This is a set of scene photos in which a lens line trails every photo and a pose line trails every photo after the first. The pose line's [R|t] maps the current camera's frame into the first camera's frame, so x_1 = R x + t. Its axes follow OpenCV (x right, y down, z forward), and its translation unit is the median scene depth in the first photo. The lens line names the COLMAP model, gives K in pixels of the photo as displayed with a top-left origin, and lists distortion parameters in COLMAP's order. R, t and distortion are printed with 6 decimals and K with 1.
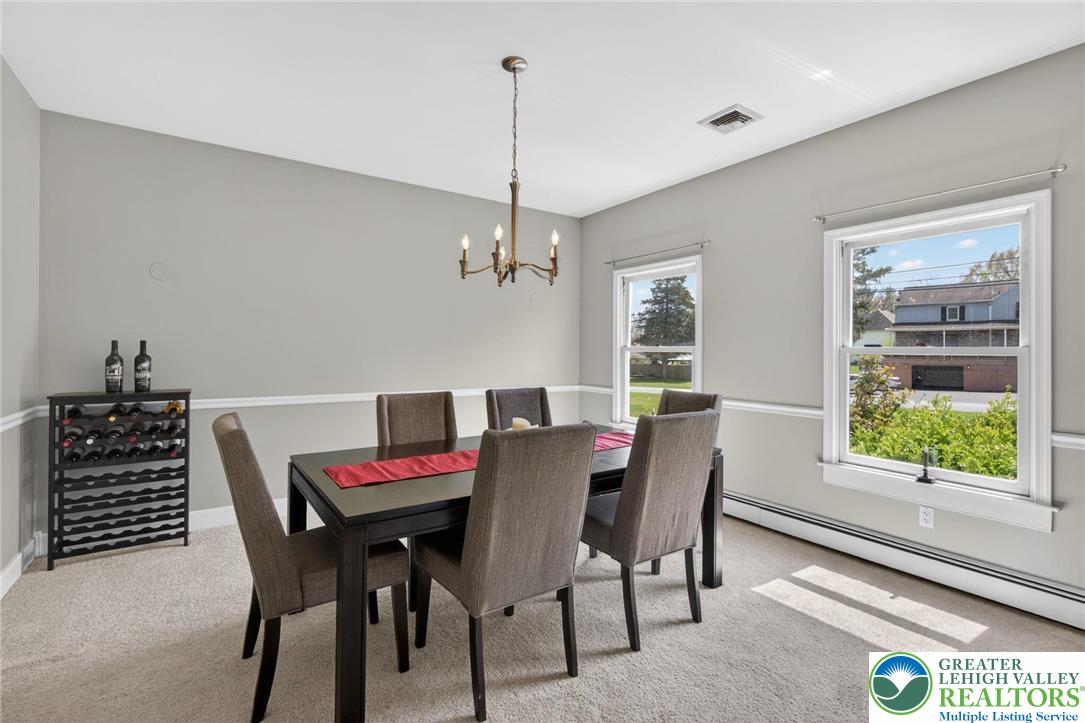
lens RADIAL K [[491.7, 0, 544.6], [0, 491.7, 352.9], [0, 0, 1]] dist [-0.002498, 0.001045]
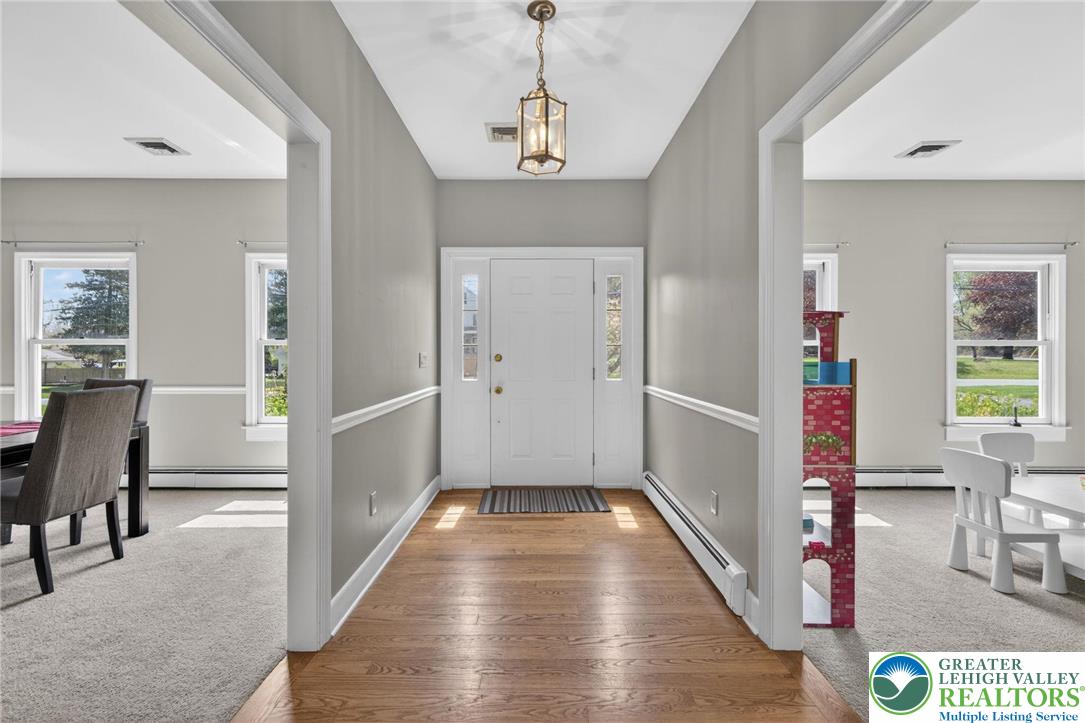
lens RADIAL K [[491.7, 0, 543.9], [0, 491.7, 350.8], [0, 0, 1]] dist [-0.002498, 0.001045]
pose [[0.568830, -0.004725, 0.822441, -0.073776], [0.007417, 0.999972, 0.000615, 0.026001], [-0.822422, 0.005750, 0.568850, -0.460587]]
